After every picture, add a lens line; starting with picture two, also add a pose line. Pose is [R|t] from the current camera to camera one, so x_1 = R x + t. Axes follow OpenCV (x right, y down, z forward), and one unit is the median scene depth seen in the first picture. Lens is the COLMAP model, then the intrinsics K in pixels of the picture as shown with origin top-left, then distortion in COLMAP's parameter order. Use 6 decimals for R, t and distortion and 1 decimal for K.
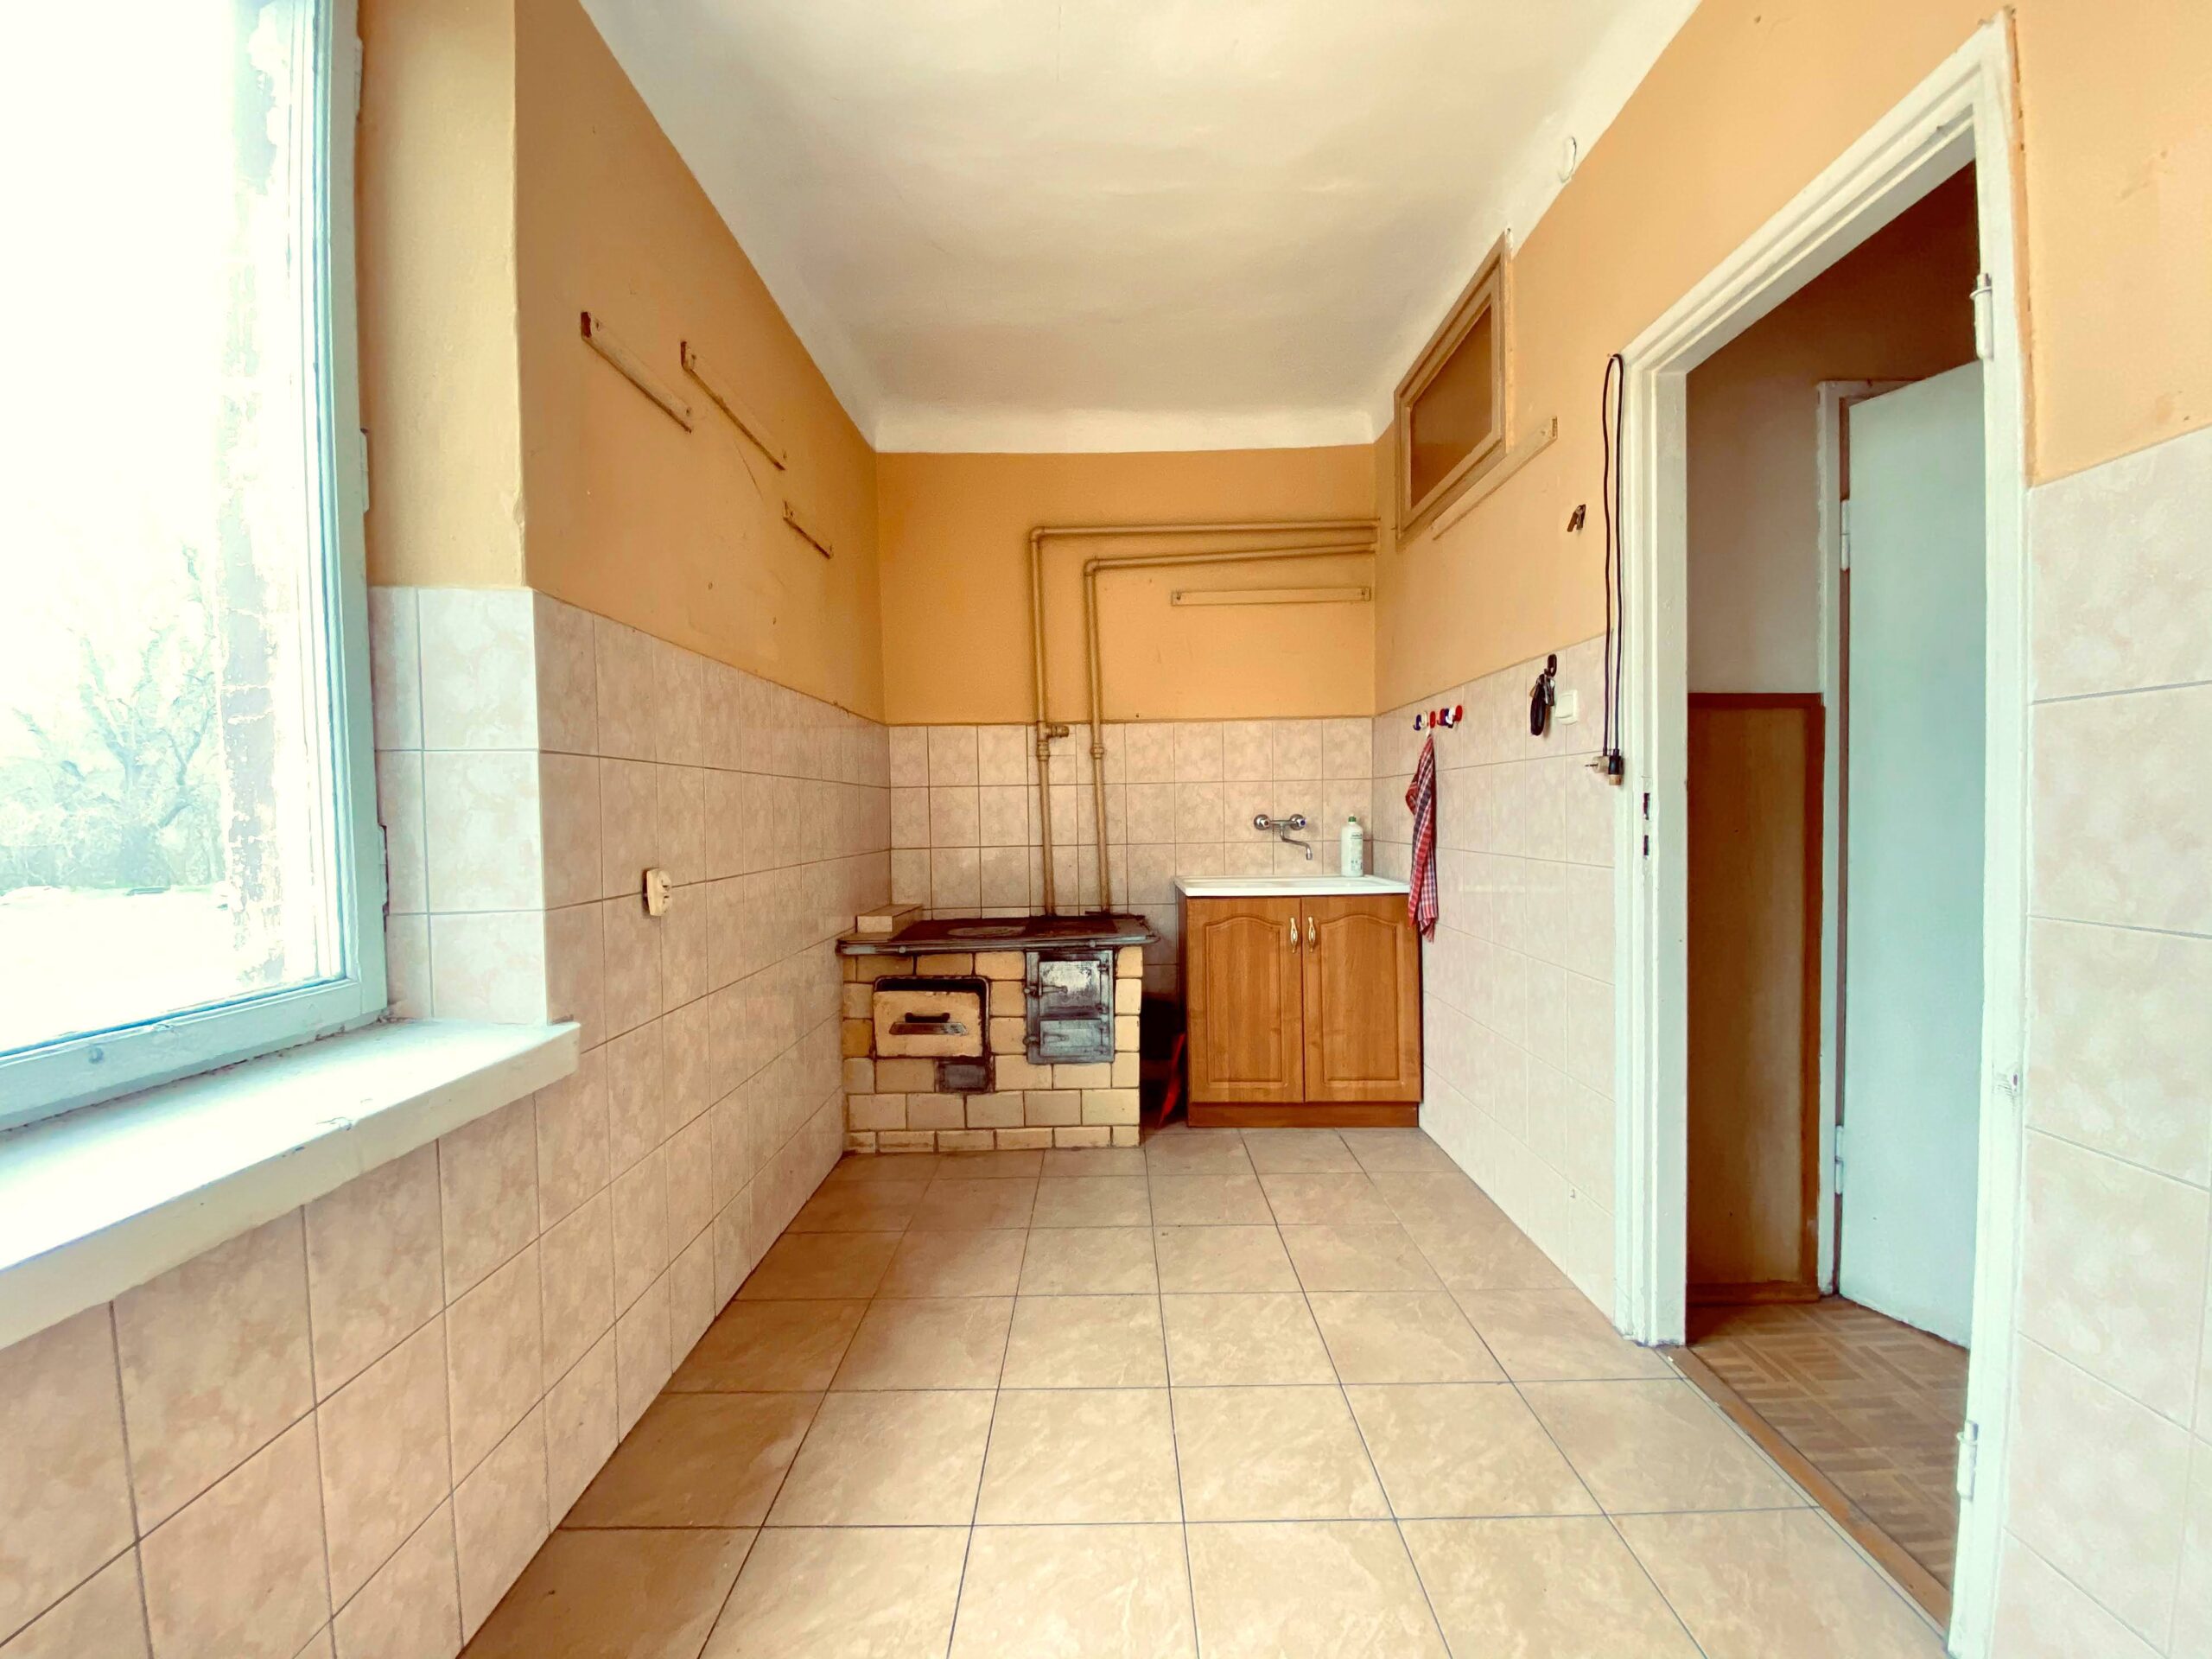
lens RADIAL K [[887.3, 0, 1107.7], [0, 887.3, 821.5], [0, 0, 1]] dist [-0.026831, -0.004000]
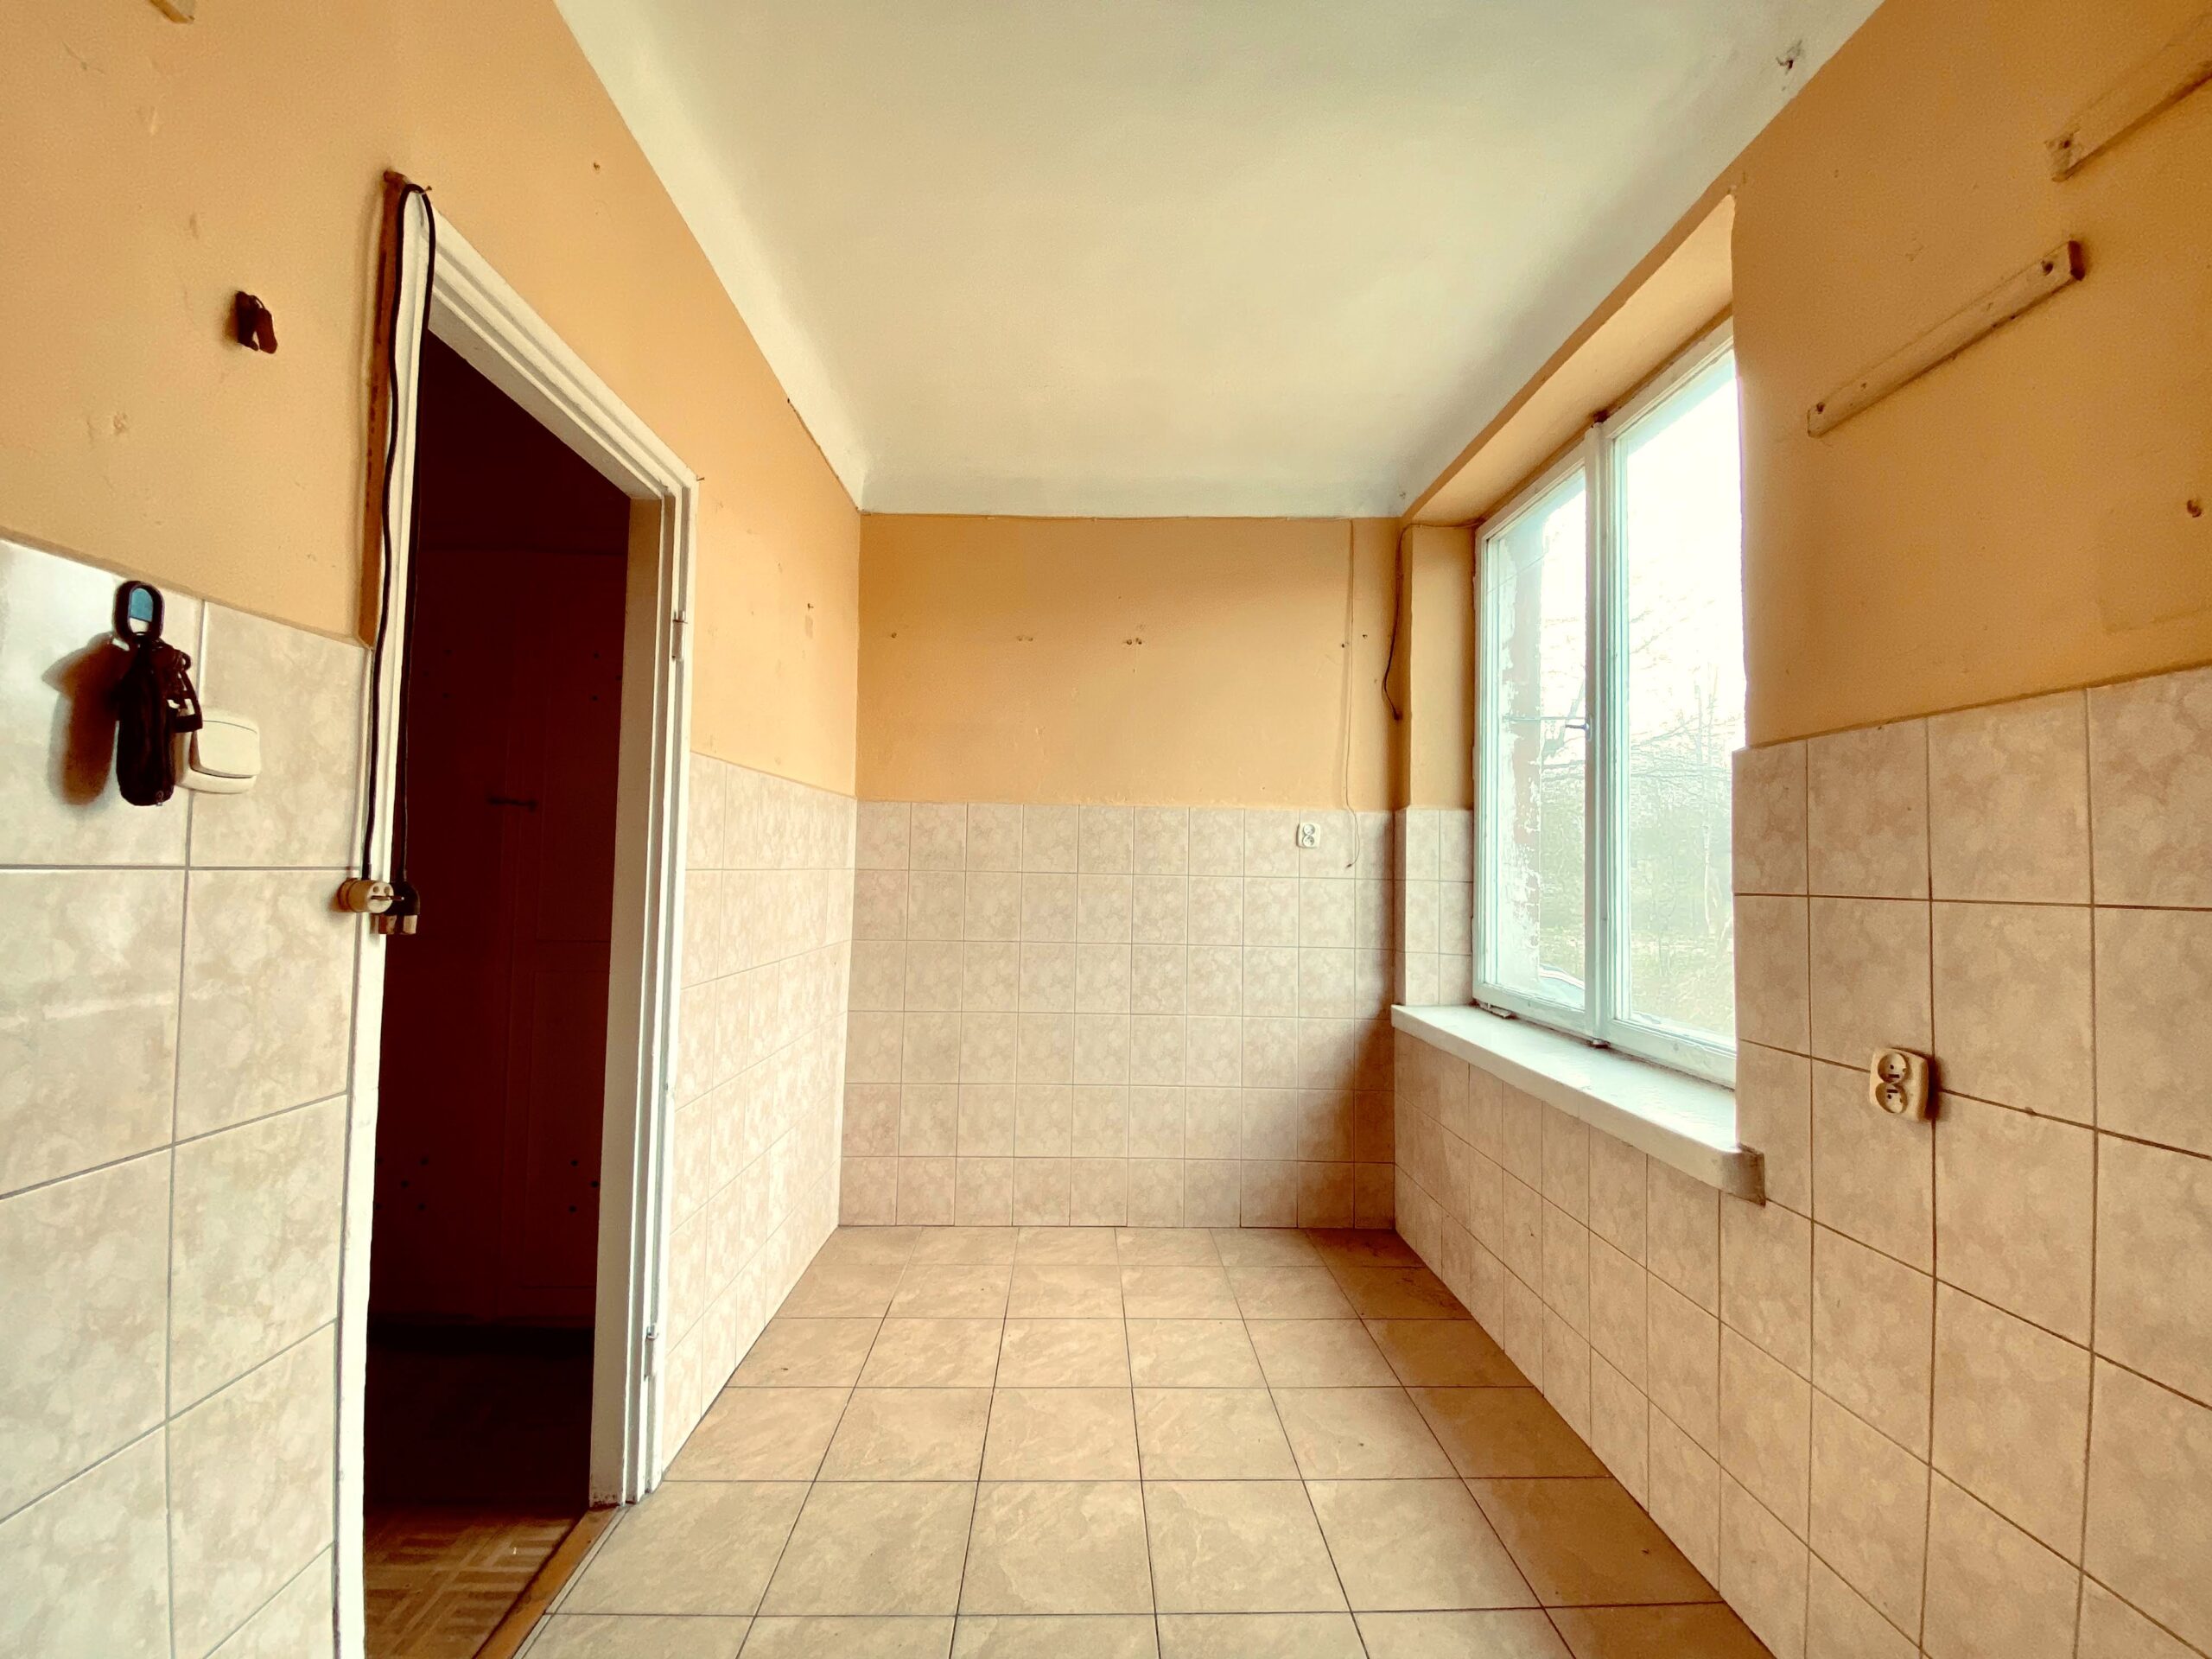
lens RADIAL K [[887.3, 0, 1106.2], [0, 887.3, 832.9], [0, 0, 1]] dist [-0.026831, -0.004000]
pose [[-0.999371, -0.008071, -0.034518, 0.192774], [-0.006968, 0.999465, -0.031956, -0.117237], [0.034757, -0.031695, -0.998893, 2.090113]]
